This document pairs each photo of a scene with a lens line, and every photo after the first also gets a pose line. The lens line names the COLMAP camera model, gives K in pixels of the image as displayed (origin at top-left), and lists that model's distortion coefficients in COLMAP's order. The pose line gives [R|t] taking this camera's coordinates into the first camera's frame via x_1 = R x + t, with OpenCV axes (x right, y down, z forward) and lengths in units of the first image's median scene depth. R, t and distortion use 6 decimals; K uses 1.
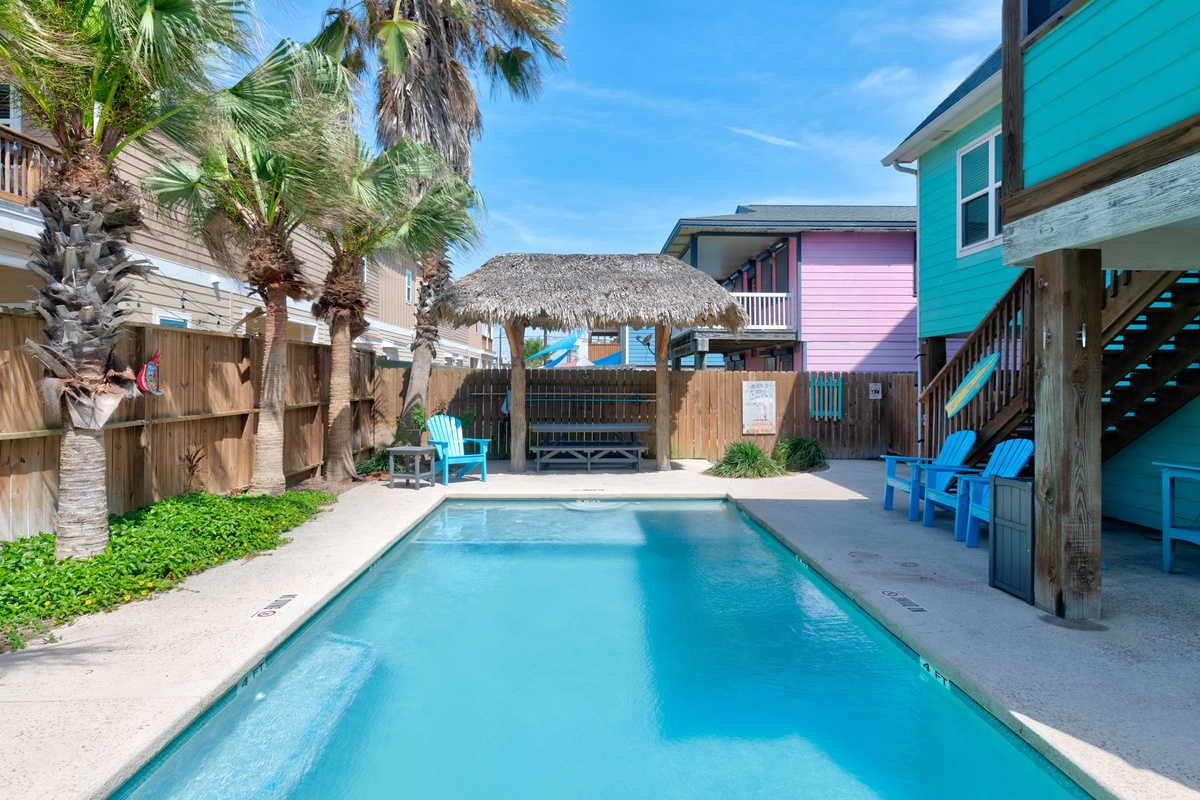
lens RADIAL K [[666.7, 0, 598.7], [0, 666.7, 375.1], [0, 0, 1]] dist [-0.000099, -0.000347]
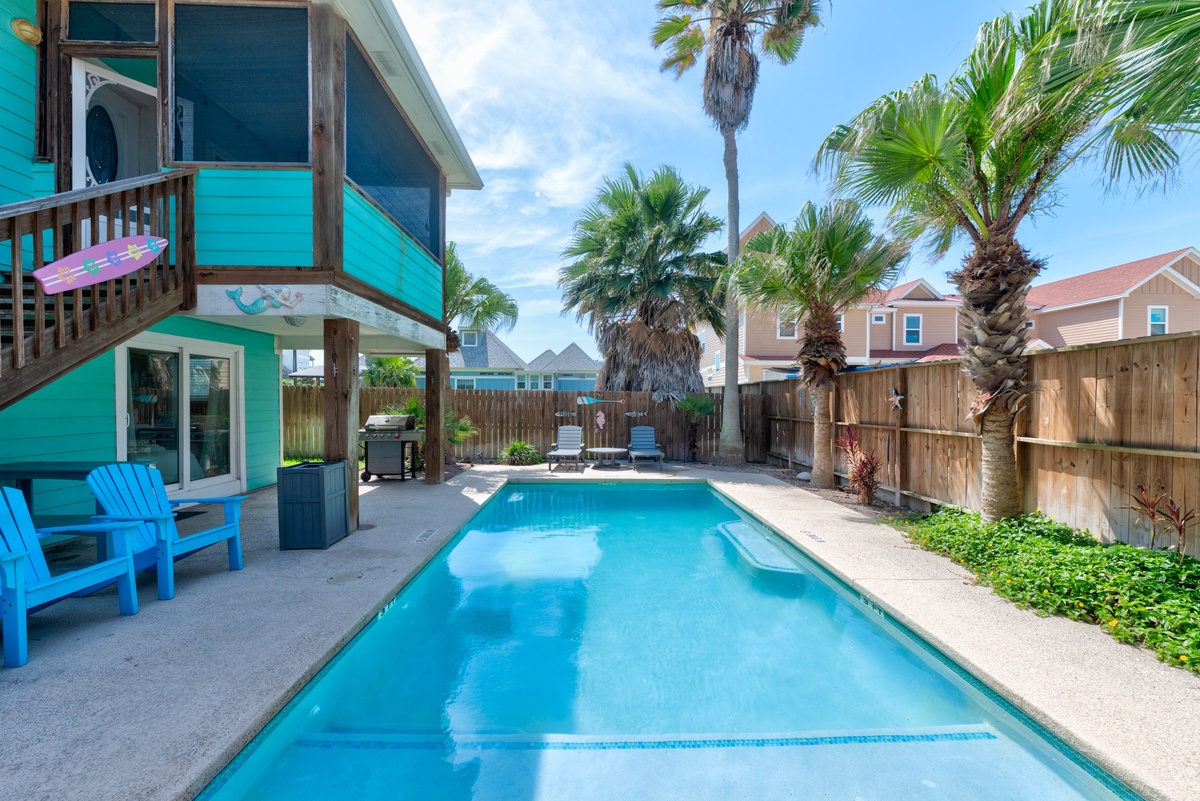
lens RADIAL K [[477.6, 0, 603.9], [0, 477.6, 397.6], [0, 0, 1]] dist [0.000674, -0.000036]
pose [[-0.999894, 0.007854, -0.012294, 0.023289], [0.007917, 0.999956, -0.005120, -0.001897], [0.012253, -0.005217, -0.999911, 0.879198]]
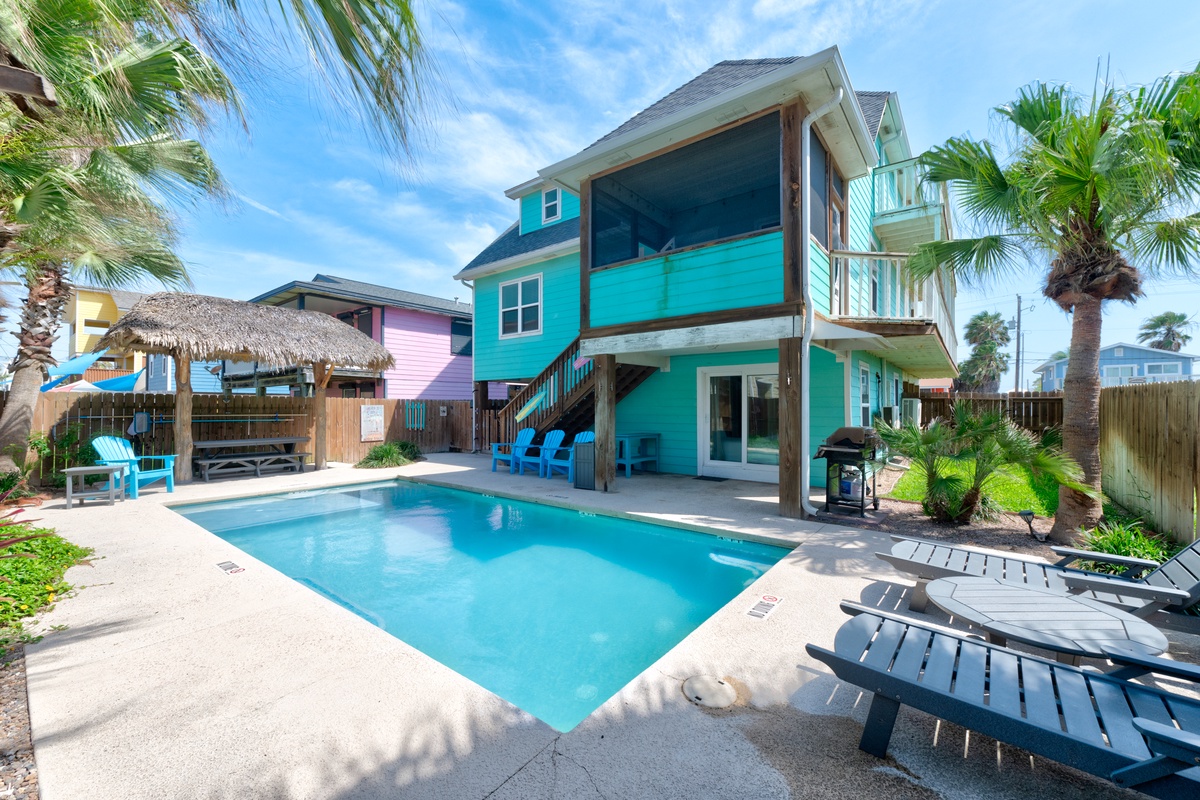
lens RADIAL K [[477.6, 0, 603.9], [0, 477.6, 397.1], [0, 0, 1]] dist [0.000674, -0.000036]
pose [[0.631340, 0.015145, 0.775358, -0.302360], [-0.005504, 0.999872, -0.015049, 0.004969], [-0.775487, 0.005233, 0.631342, -0.076695]]
